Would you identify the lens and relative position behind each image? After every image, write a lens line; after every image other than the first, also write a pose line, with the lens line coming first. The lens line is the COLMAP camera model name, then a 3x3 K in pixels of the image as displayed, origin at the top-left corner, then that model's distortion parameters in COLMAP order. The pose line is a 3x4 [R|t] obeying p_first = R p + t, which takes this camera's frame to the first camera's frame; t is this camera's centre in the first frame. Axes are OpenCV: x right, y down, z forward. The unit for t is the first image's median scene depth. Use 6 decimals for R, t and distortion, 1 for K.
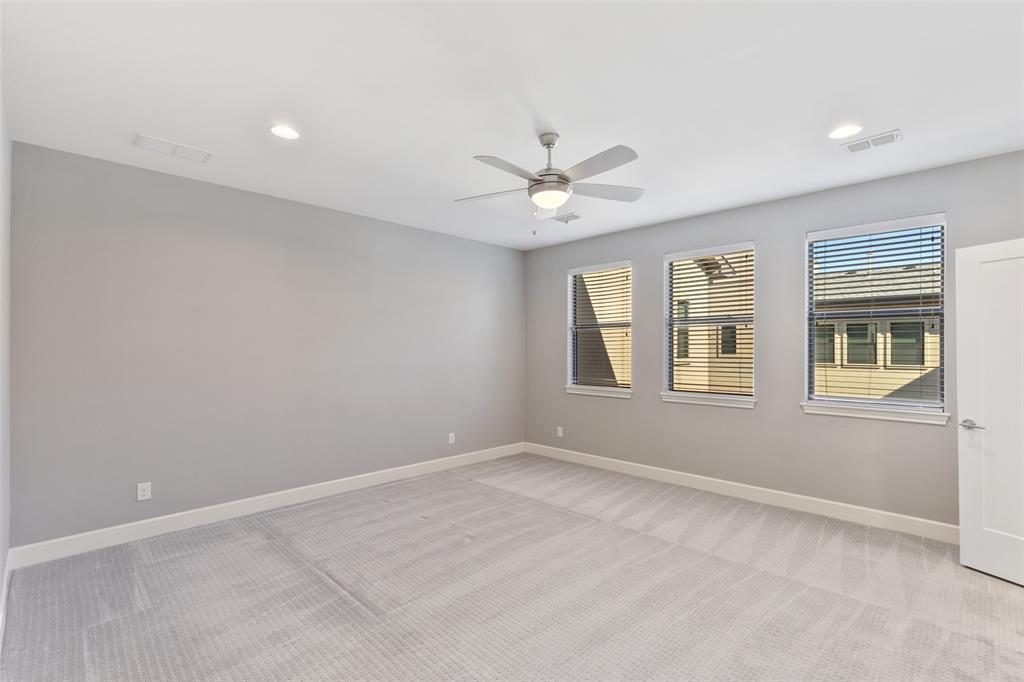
lens RADIAL K [[460.3, 0, 509.9], [0, 460.3, 346.0], [0, 0, 1]] dist [0.005926, -0.000383]
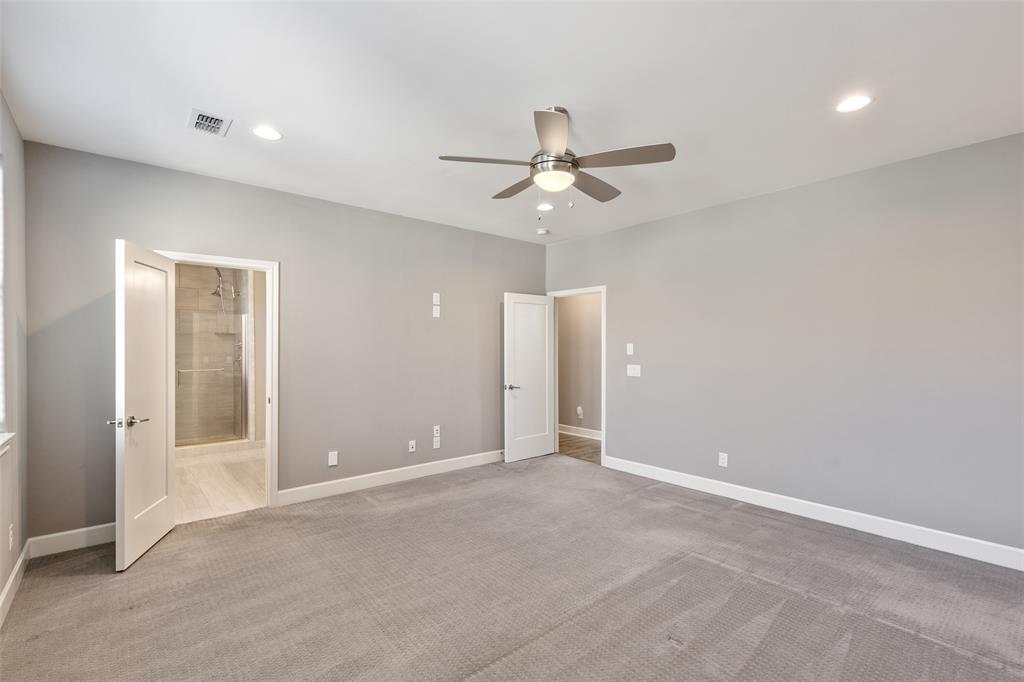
lens RADIAL K [[463.4, 0, 512.5], [0, 463.4, 344.7], [0, 0, 1]] dist [0.011819, -0.000653]
pose [[-0.997743, 0.001627, 0.067122, 0.091066], [0.000605, 0.999884, -0.015248, 0.020813], [-0.067139, -0.015173, -0.997628, 1.414829]]
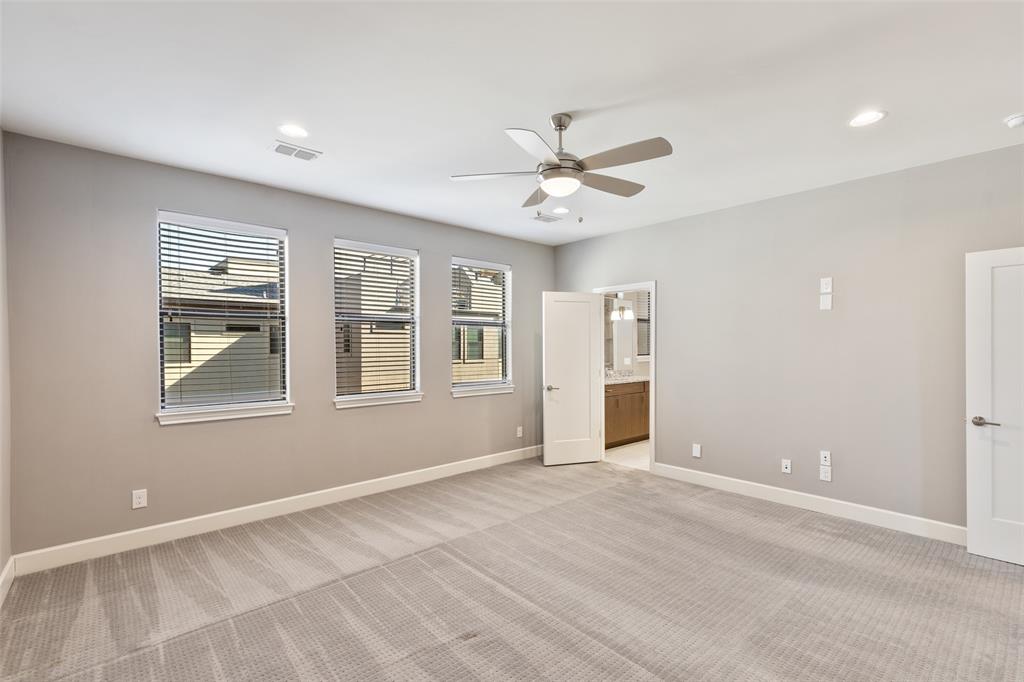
lens RADIAL K [[469.6, 0, 508.5], [0, 469.6, 353.4], [0, 0, 1]] dist [0.008643, -0.000318]
pose [[0.056622, -0.016405, 0.998261, -0.638475], [-0.000353, 0.999865, 0.016451, 0.001211], [-0.998396, -0.001284, 0.056609, 0.771360]]
